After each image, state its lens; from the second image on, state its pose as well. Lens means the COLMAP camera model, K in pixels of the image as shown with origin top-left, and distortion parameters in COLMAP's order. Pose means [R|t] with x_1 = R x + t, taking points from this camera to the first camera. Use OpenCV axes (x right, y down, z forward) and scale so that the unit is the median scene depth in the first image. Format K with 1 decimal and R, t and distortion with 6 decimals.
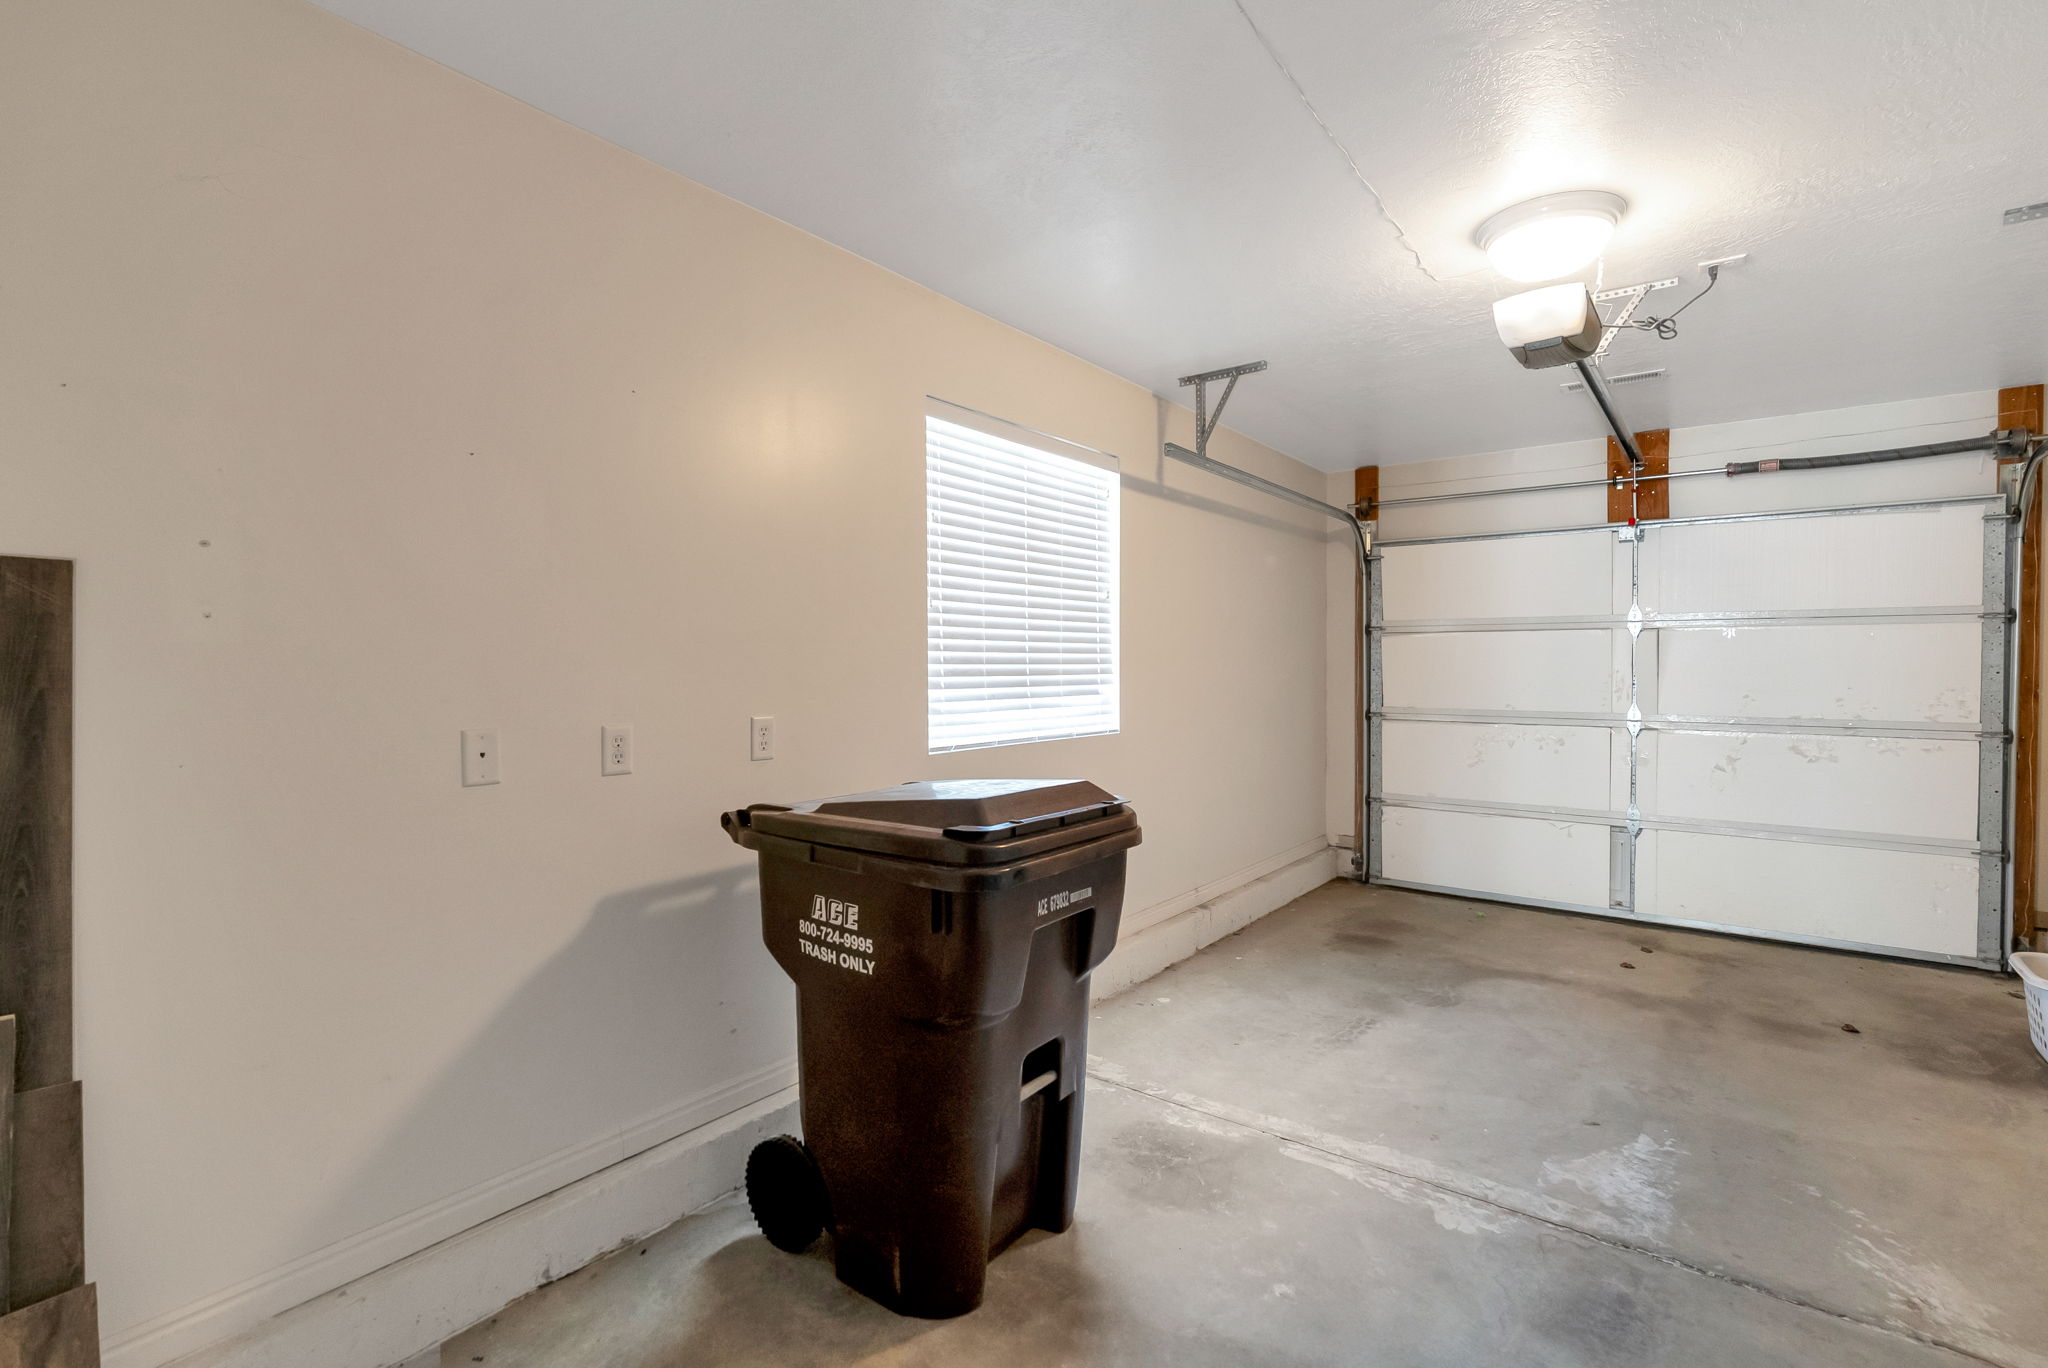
lens RADIAL K [[942.1, 0, 1023.8], [0, 942.1, 679.1], [0, 0, 1]] dist [-0.004914, -0.001503]
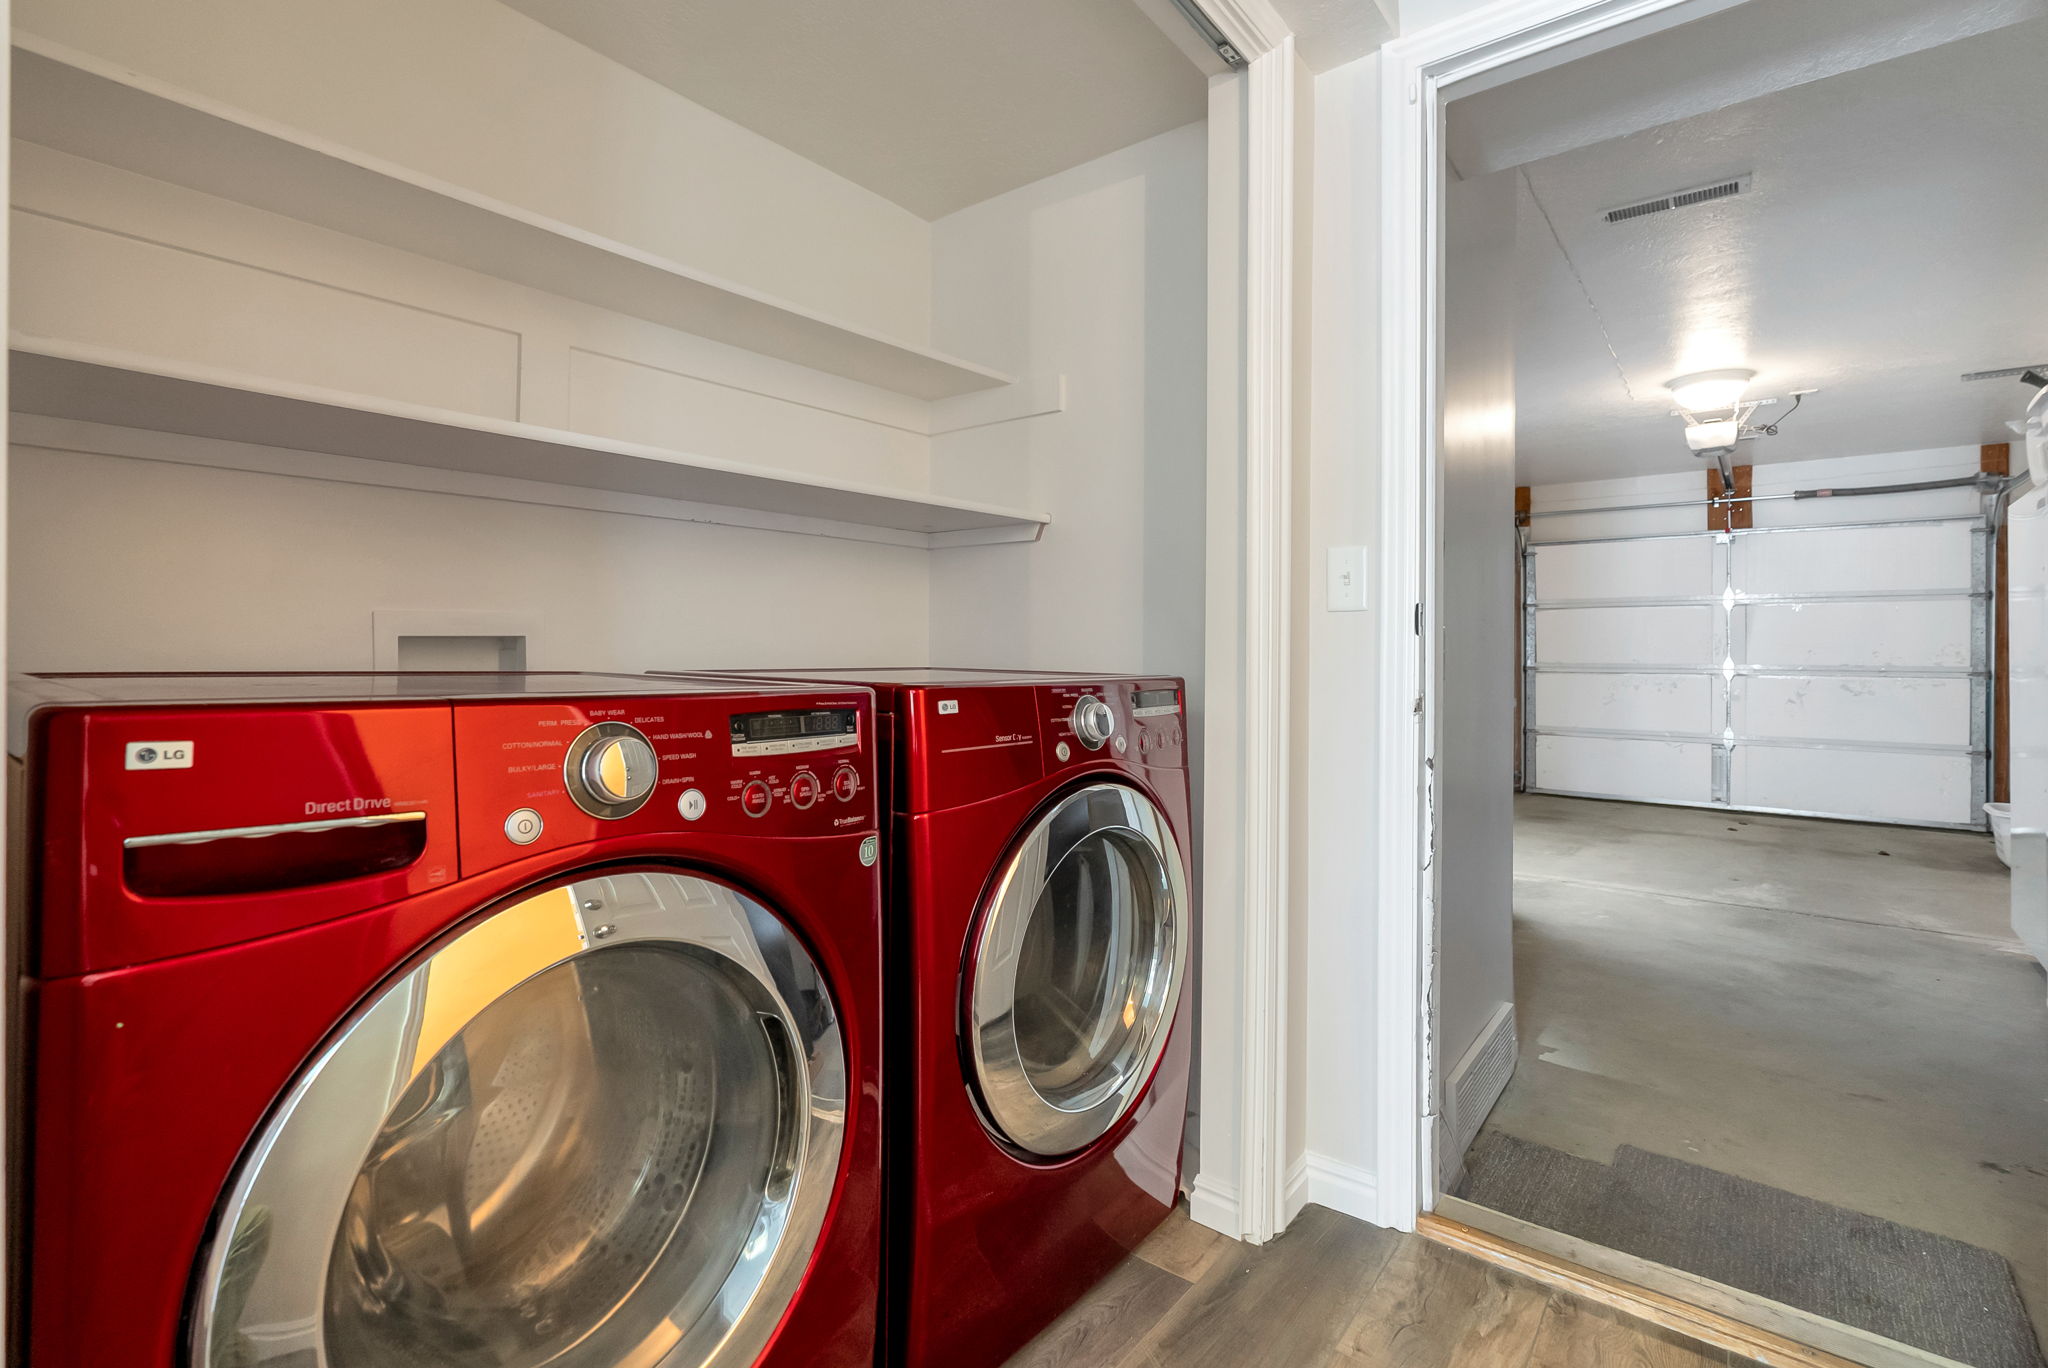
lens RADIAL K [[942.1, 0, 1028.6], [0, 942.1, 650.6], [0, 0, 1]] dist [-0.004914, -0.001503]
pose [[0.999758, 0.003396, -0.021722, -0.412218], [-0.003740, 0.999867, -0.015856, 0.045859], [0.021666, 0.015934, 0.999638, -0.482704]]
